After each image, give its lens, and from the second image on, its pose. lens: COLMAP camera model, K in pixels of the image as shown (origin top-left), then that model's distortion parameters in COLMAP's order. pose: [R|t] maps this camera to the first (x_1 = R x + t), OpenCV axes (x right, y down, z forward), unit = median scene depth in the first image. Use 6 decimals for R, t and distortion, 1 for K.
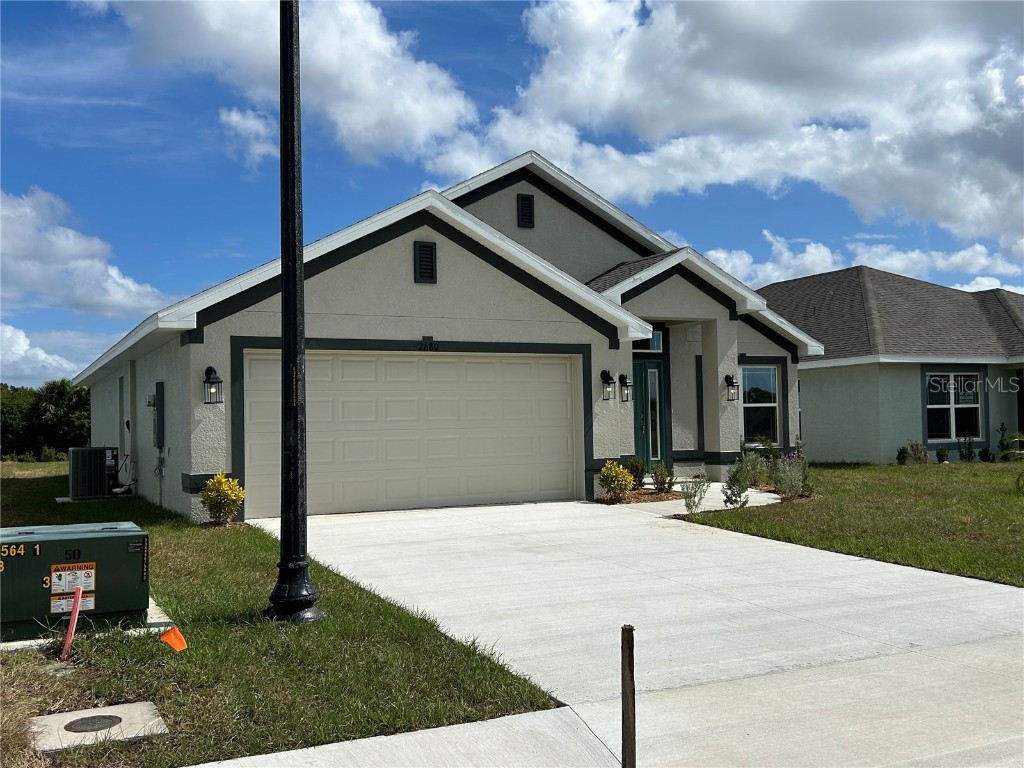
lens RADIAL K [[982.4, 0, 512.0], [0, 982.4, 384.0], [0, 0, 1]] dist [0.155318, -0.003101]
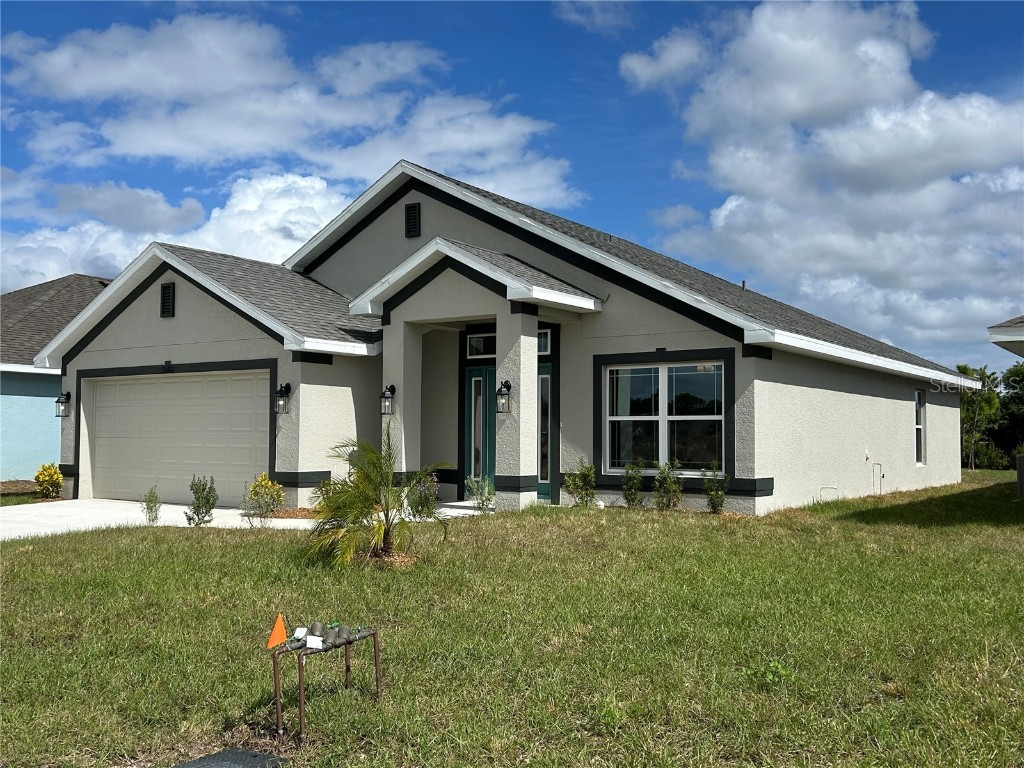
lens RADIAL K [[982.4, 0, 512.0], [0, 982.4, 384.0], [0, 0, 1]] dist [0.155318, -0.003101]
pose [[0.476195, -0.031583, -0.878772, 1.093693], [0.017513, 0.999497, -0.026432, 0.017733], [0.879165, -0.002803, 0.476508, 0.723321]]
